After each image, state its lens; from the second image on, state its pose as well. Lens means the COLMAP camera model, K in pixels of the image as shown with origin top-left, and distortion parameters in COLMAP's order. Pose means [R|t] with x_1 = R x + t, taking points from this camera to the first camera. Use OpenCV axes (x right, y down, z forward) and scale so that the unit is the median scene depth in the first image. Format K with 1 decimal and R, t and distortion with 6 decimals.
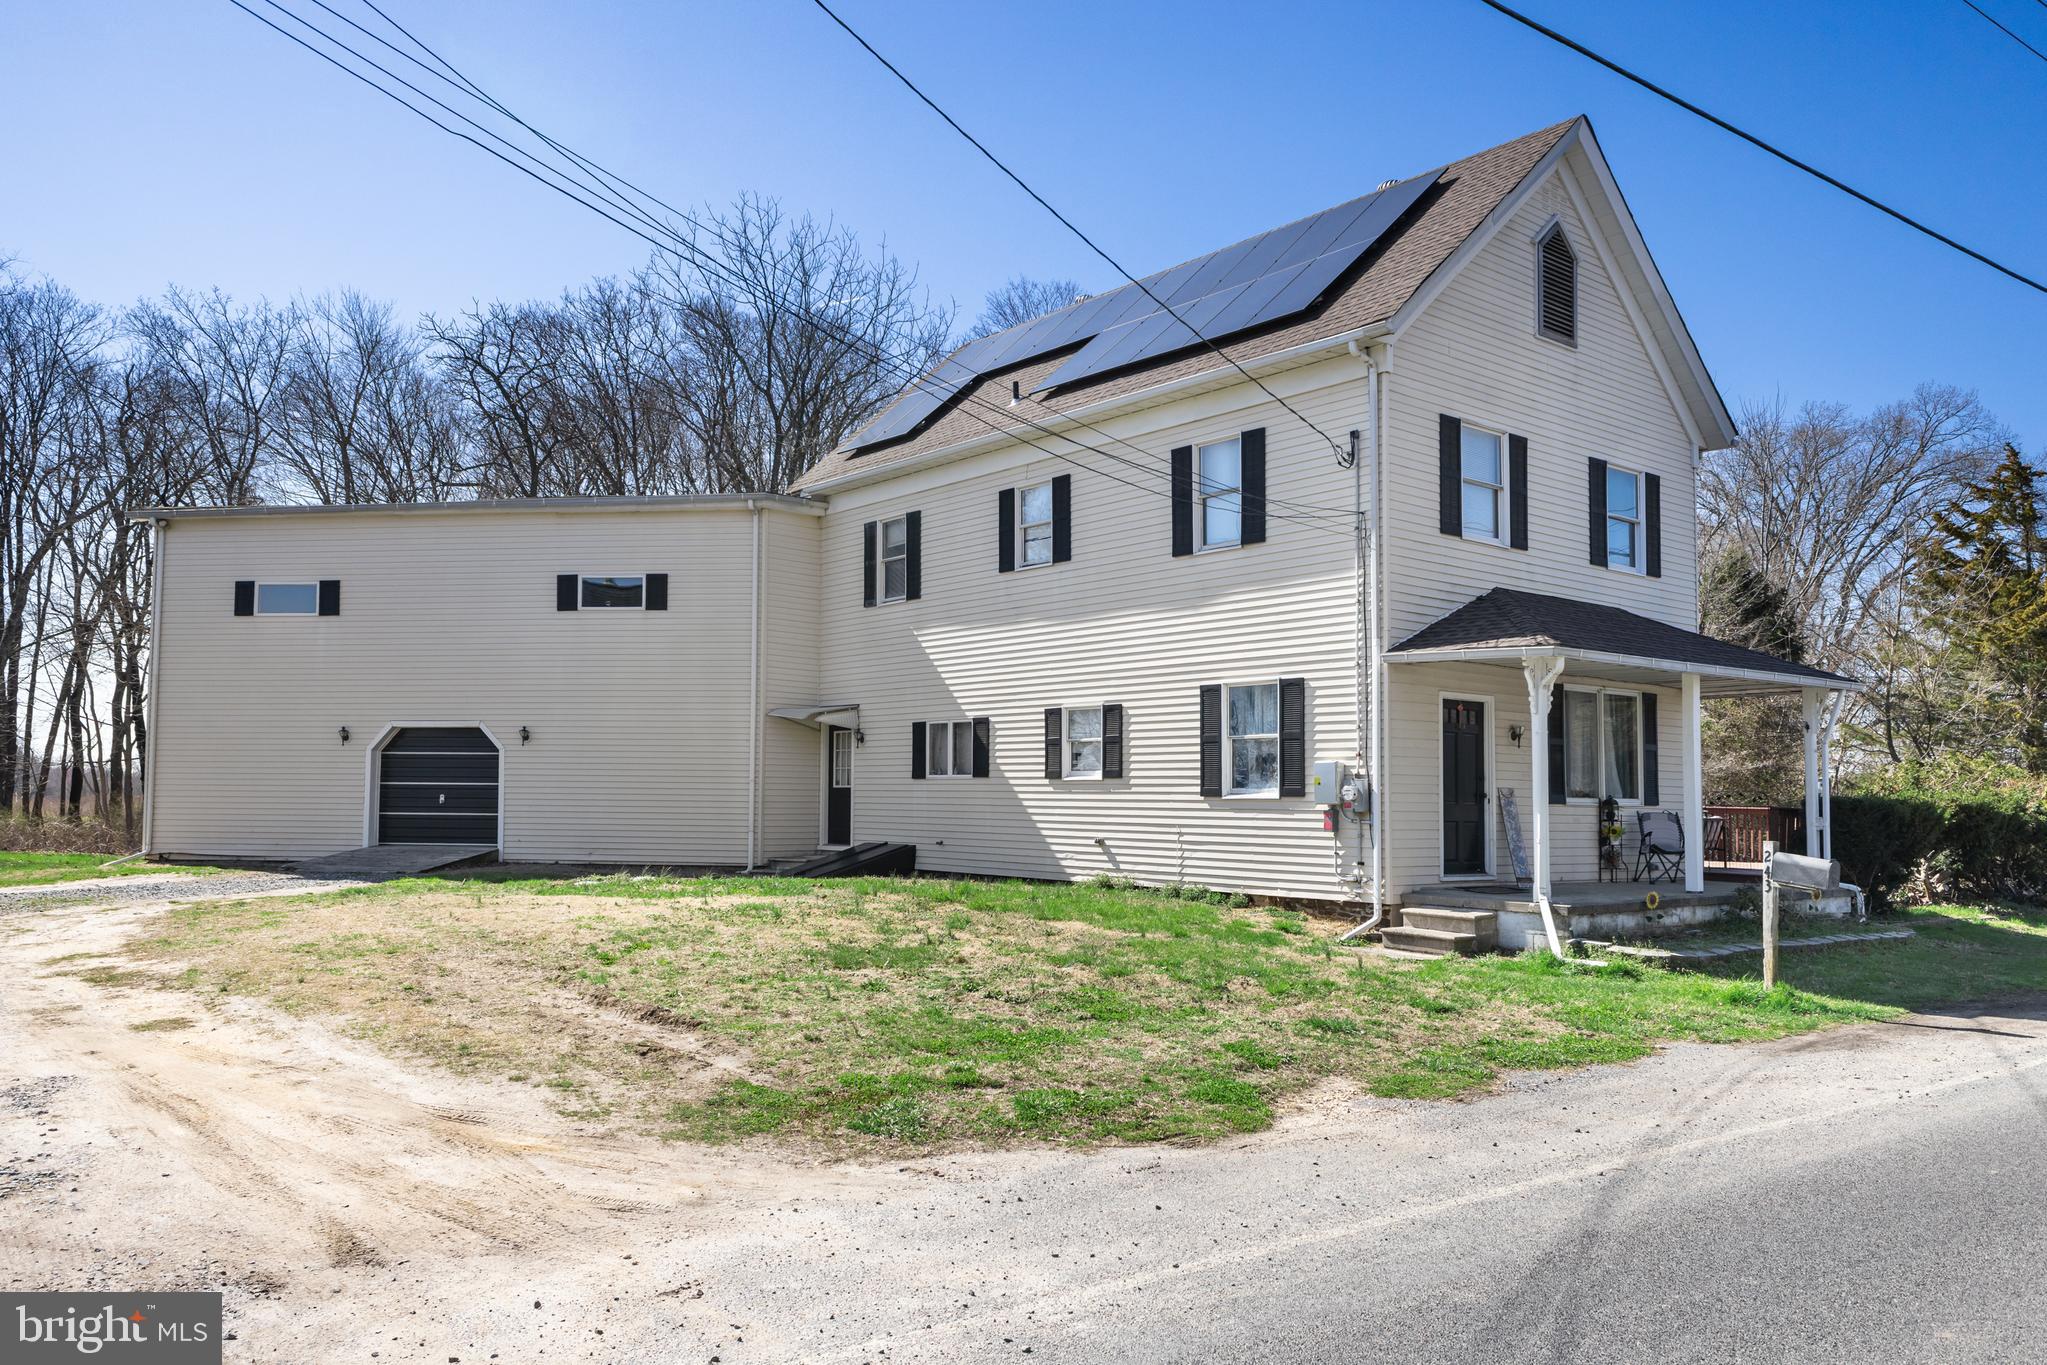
lens RADIAL K [[1483.7, 0, 1023.5], [0, 1483.7, 682.5], [0, 0, 1]] dist [-0.002761, -0.001070]
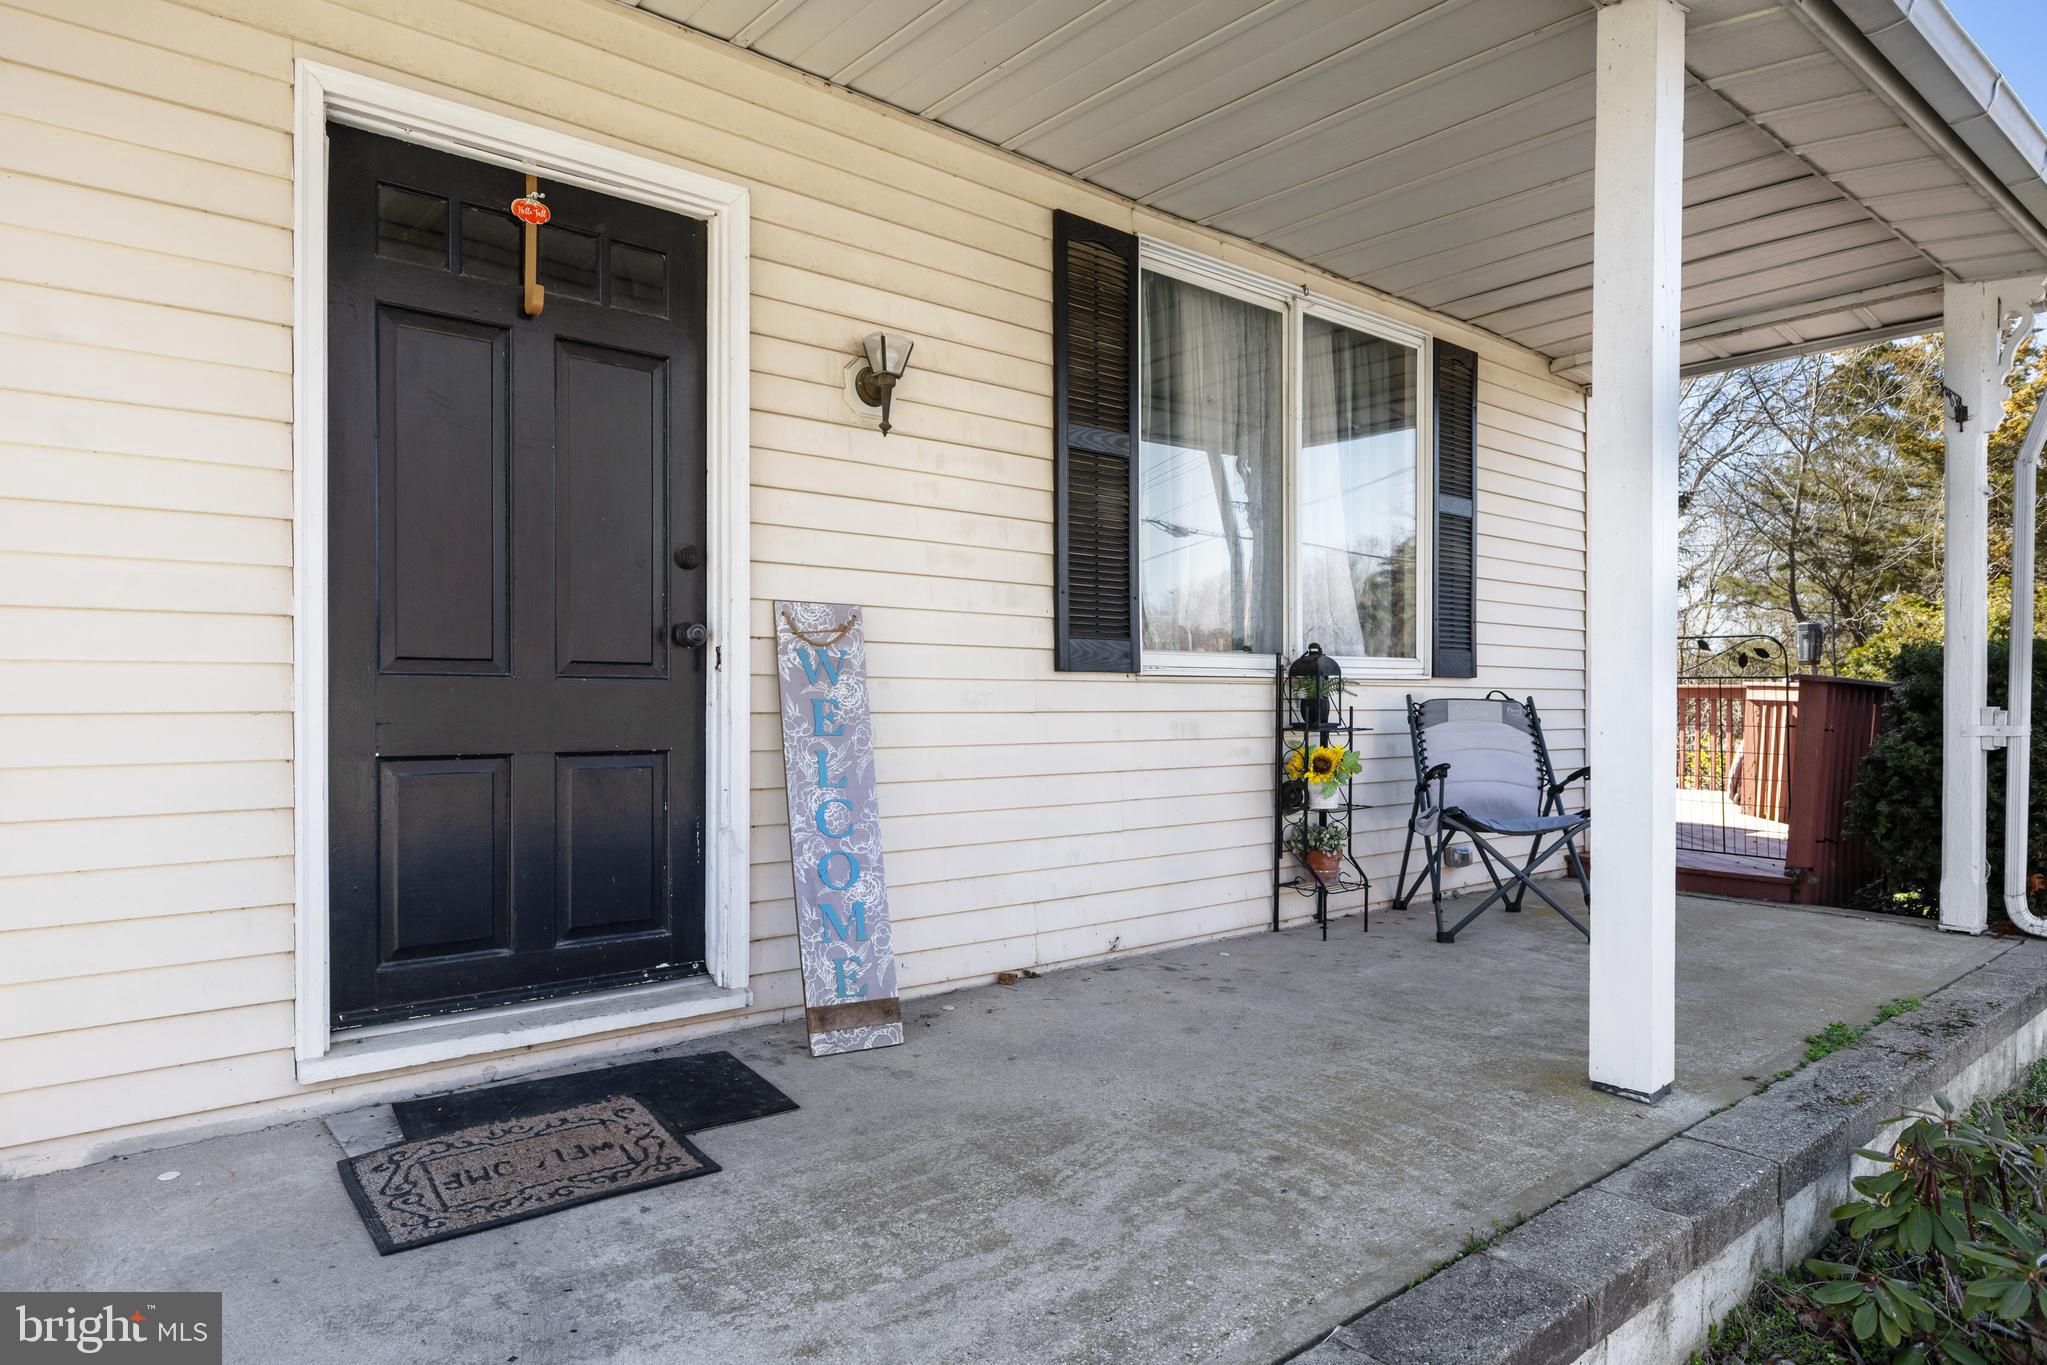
lens RADIAL K [[1182.1, 0, 1023.5], [0, 1182.1, 682.5], [0, 0, 1]] dist [0.000680, 0.000005]
pose [[0.999472, -0.009191, 0.031168, 0.328680], [0.006784, 0.997048, 0.076482, 0.065120], [-0.031779, -0.076230, 0.996584, 0.761674]]
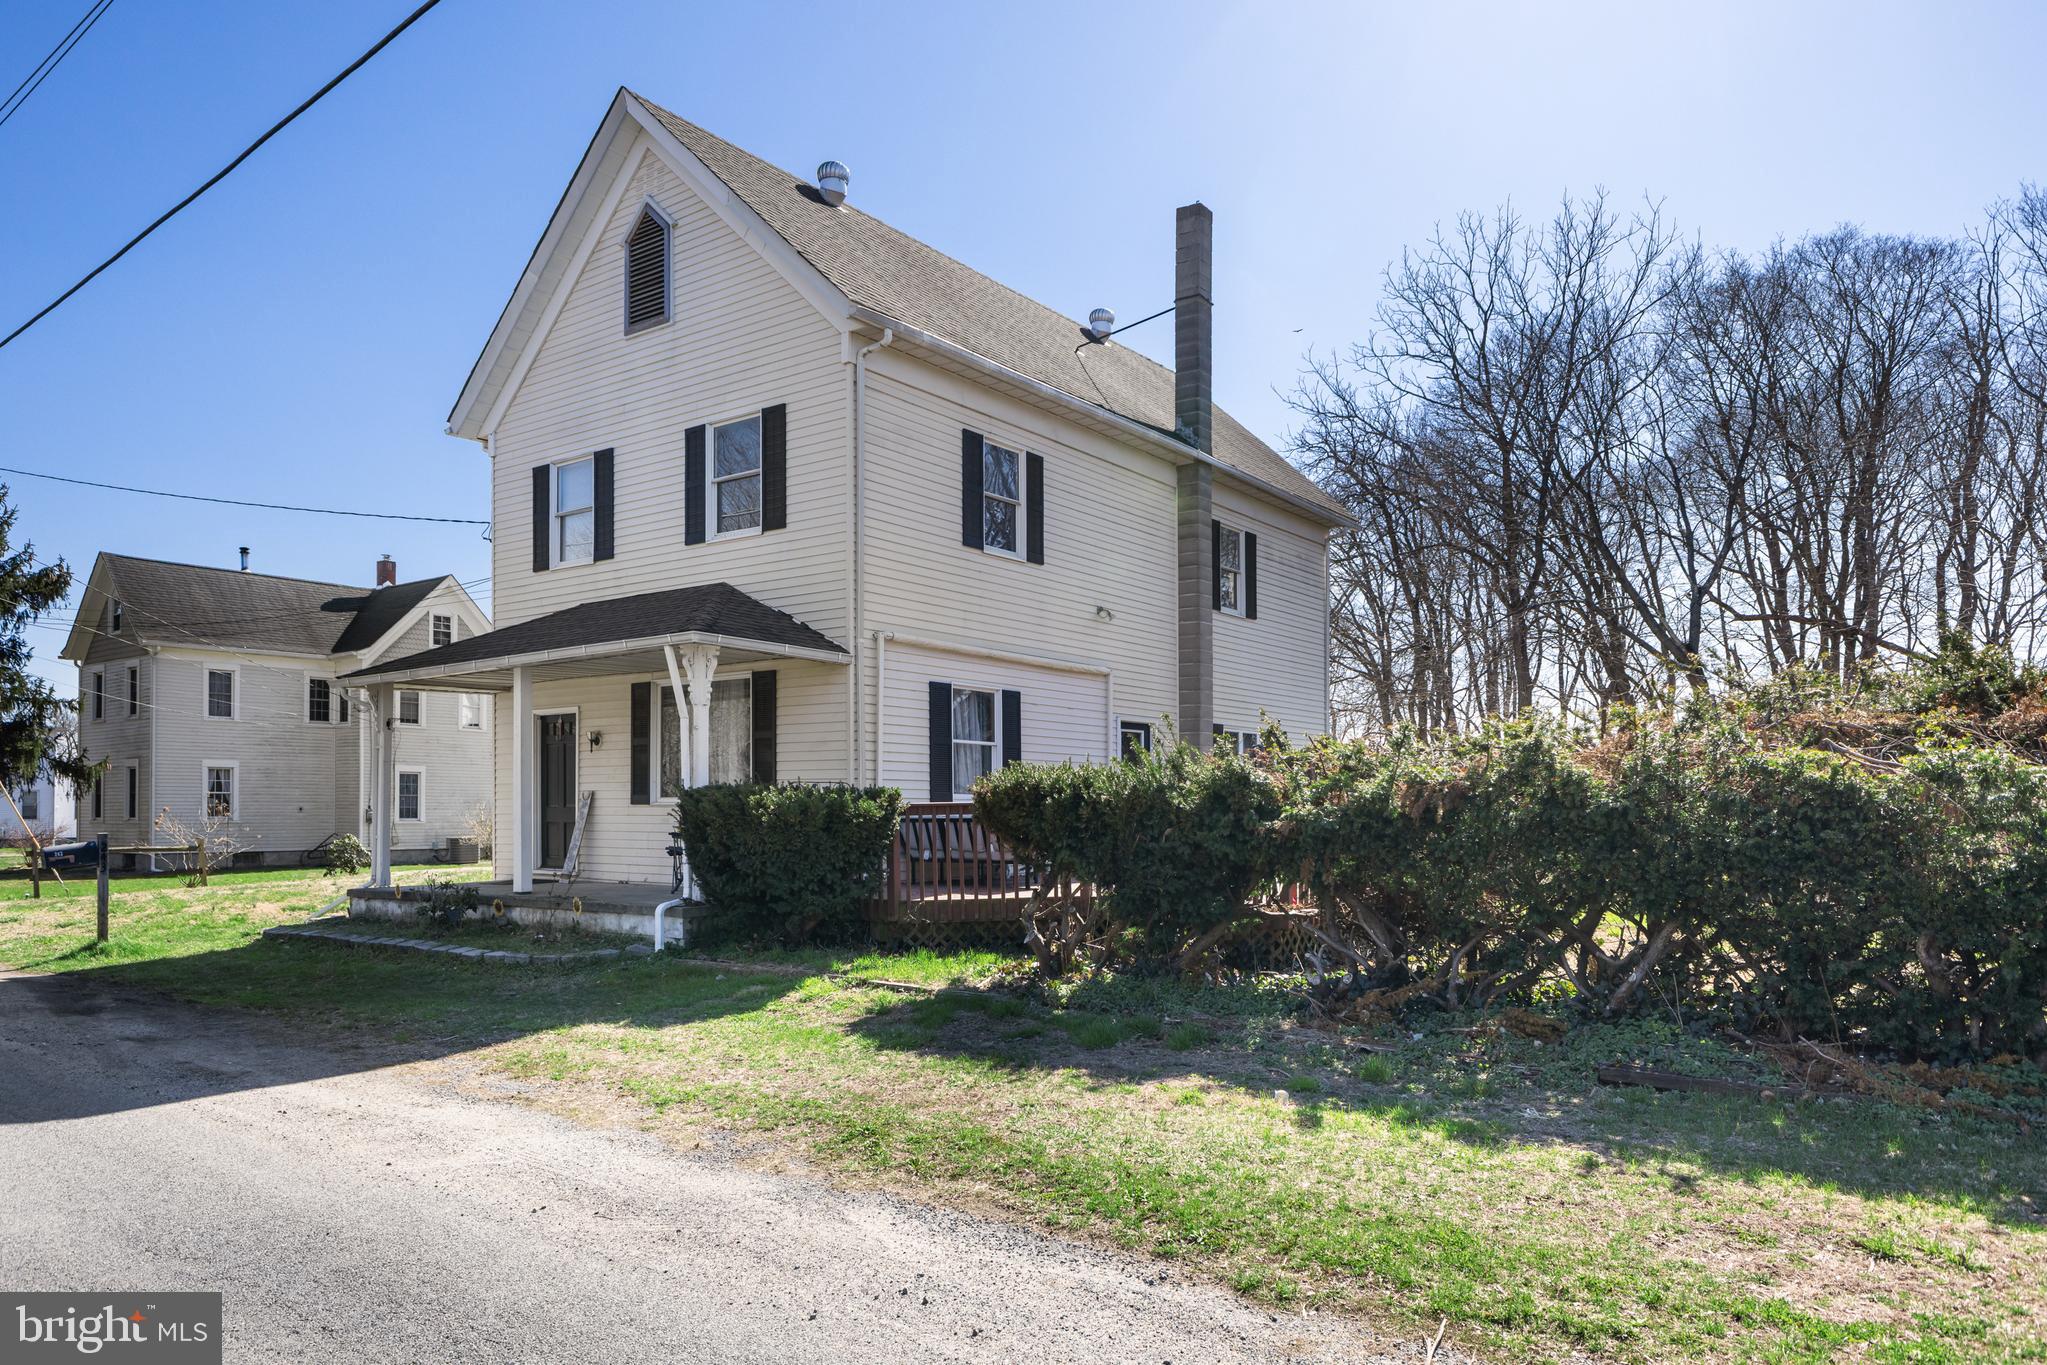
lens RADIAL K [[1363.5, 0, 1023.5], [0, 1363.5, 682.5], [0, 0, 1]] dist [-0.001546, -0.000262]
pose [[0.270781, -0.113089, -0.955975, 1.255650], [0.079675, 0.992301, -0.094818, 0.104210], [0.959338, -0.050492, 0.277707, 0.964018]]
